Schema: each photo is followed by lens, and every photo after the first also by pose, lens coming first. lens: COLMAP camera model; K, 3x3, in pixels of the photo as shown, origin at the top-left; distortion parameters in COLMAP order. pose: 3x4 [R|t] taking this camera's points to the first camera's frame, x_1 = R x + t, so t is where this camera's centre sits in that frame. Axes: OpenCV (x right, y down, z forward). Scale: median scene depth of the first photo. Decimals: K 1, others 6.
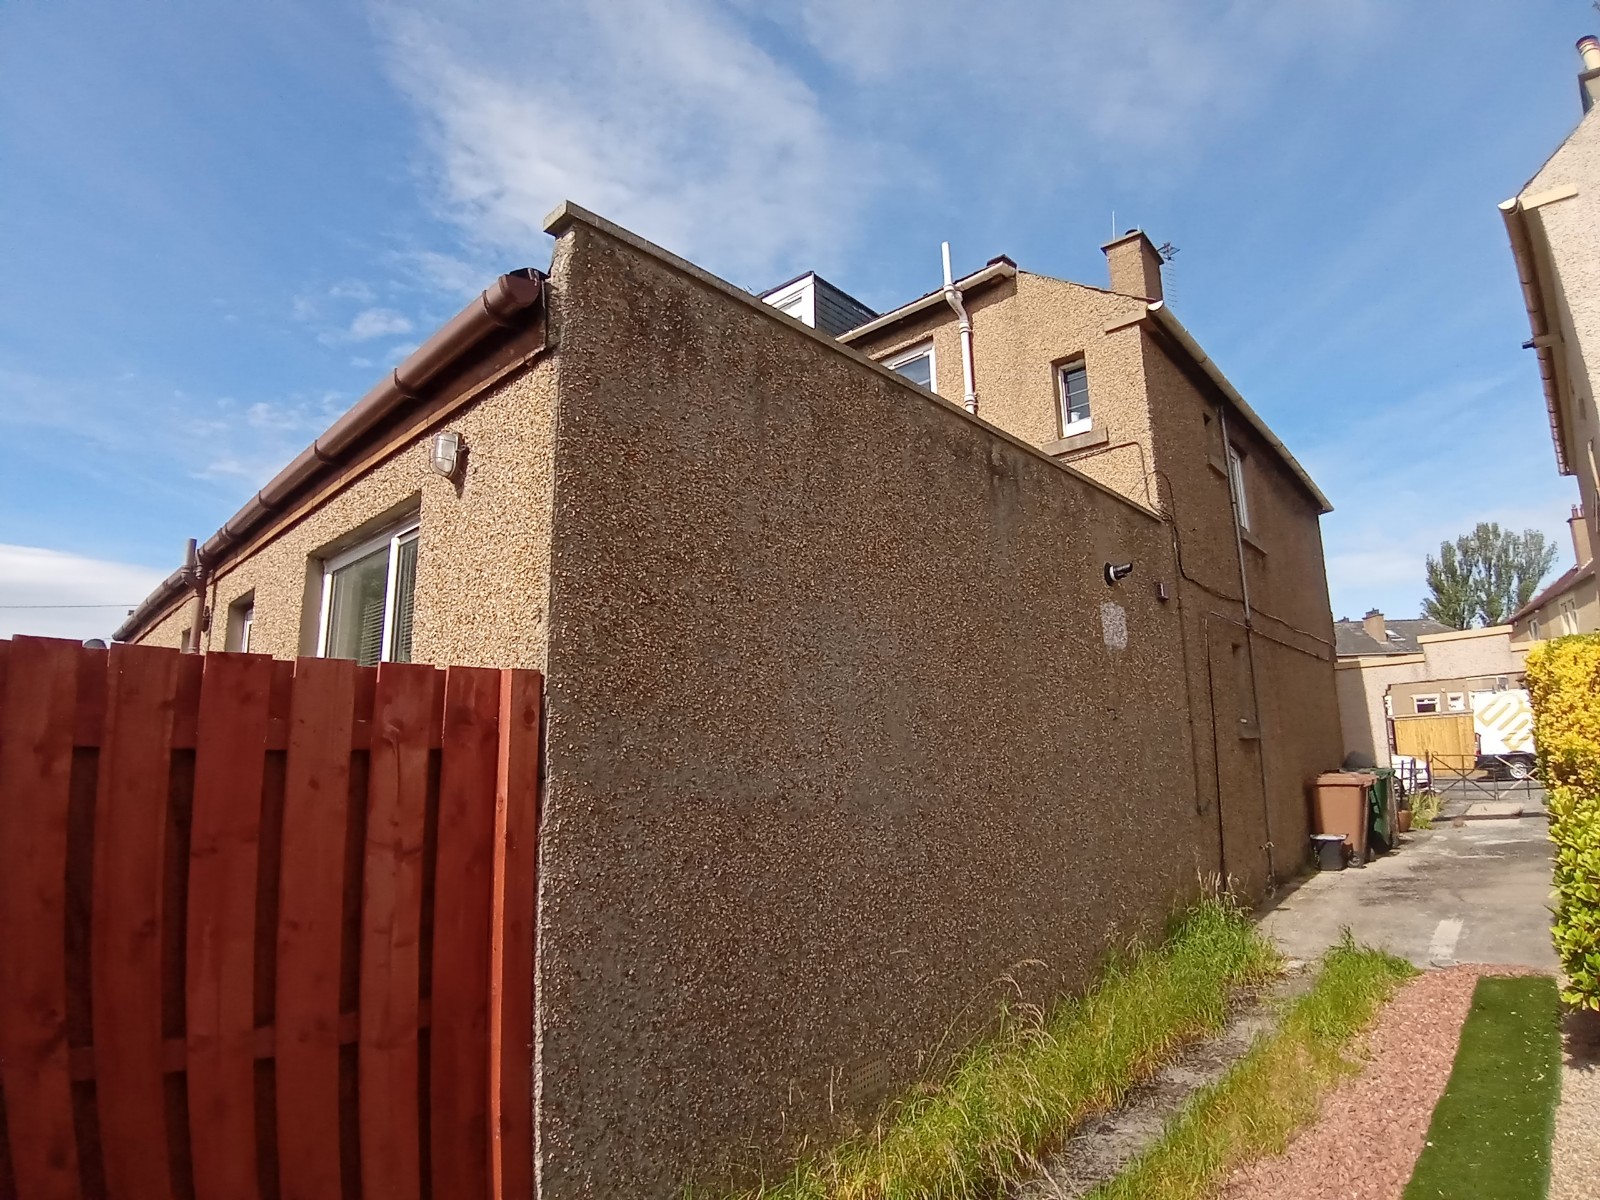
lens RADIAL K [[811.1, 0, 812.8], [0, 811.1, 598.5], [0, 0, 1]] dist [-0.043525, -0.035642]
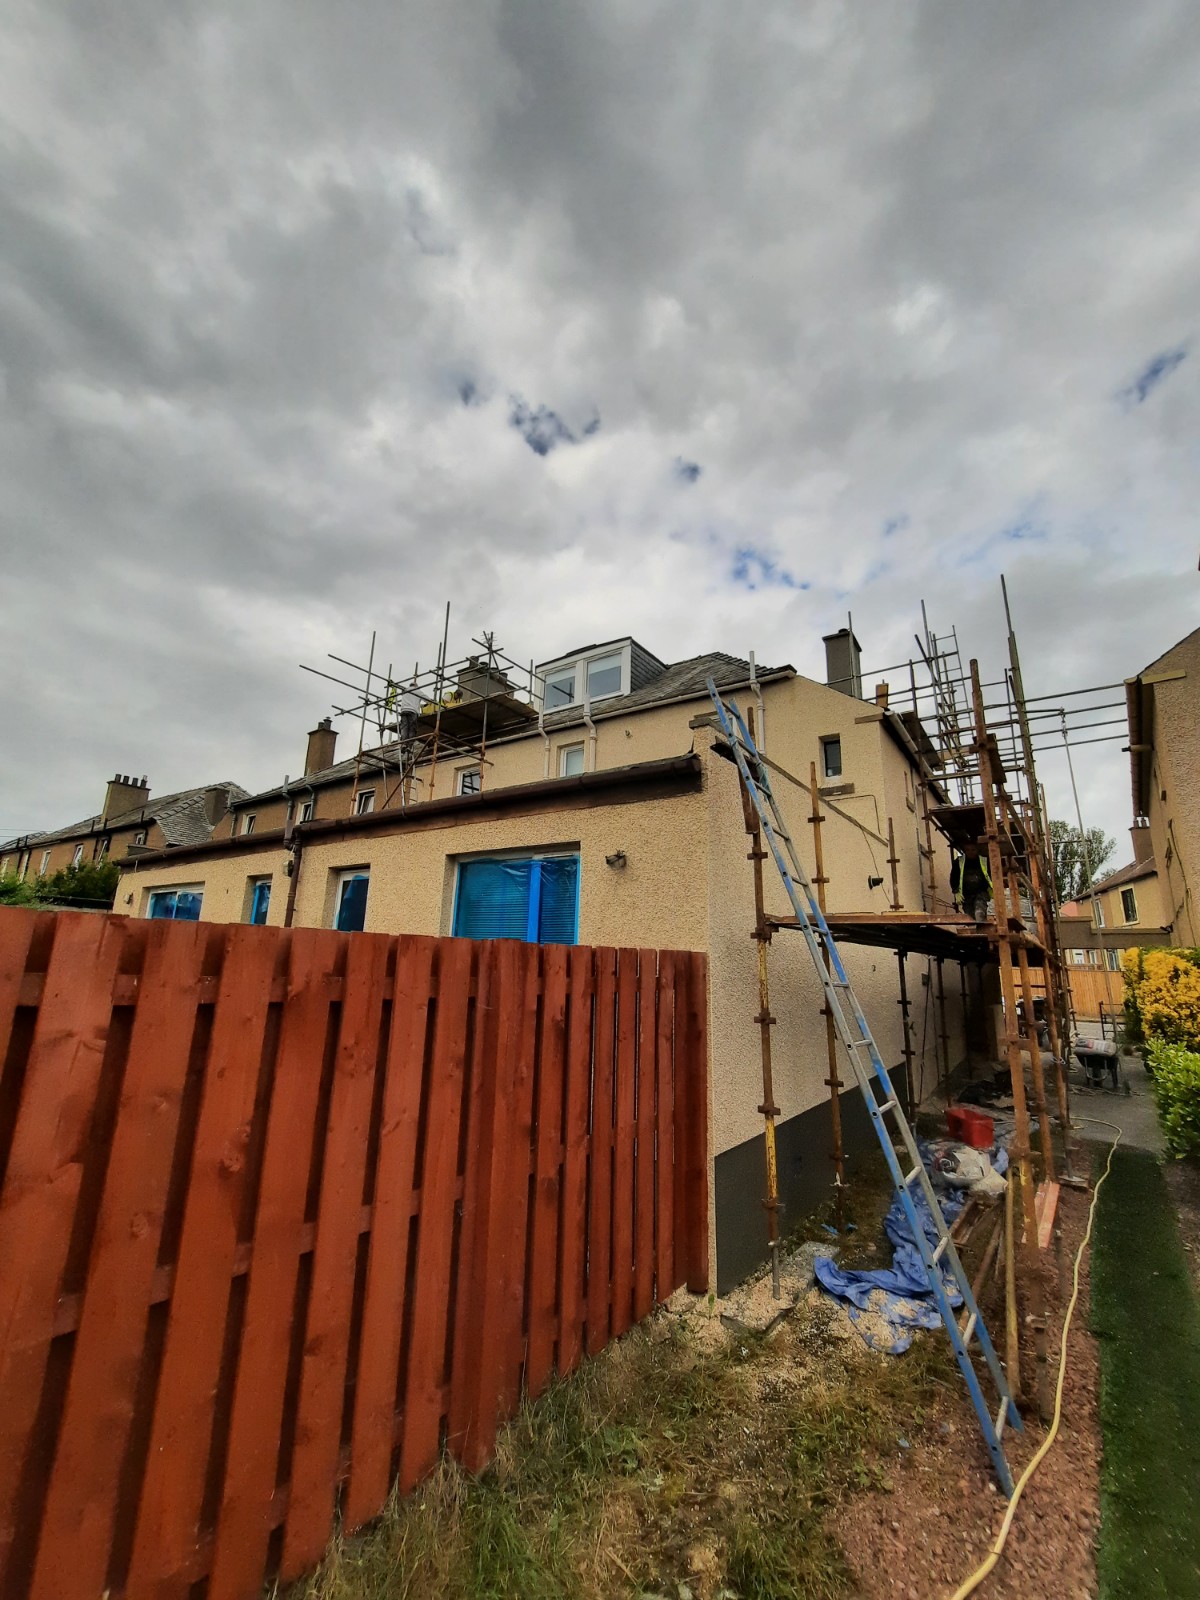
lens RADIAL K [[642.8, 0, 585.5], [0, 642.8, 806.8], [0, 0, 1]] dist [-0.009445, -0.000160]
pose [[0.992932, 0.074410, 0.092460, -0.464522], [-0.070002, 0.996291, -0.050040, -0.103413], [-0.095841, 0.043214, 0.994458, -0.375155]]
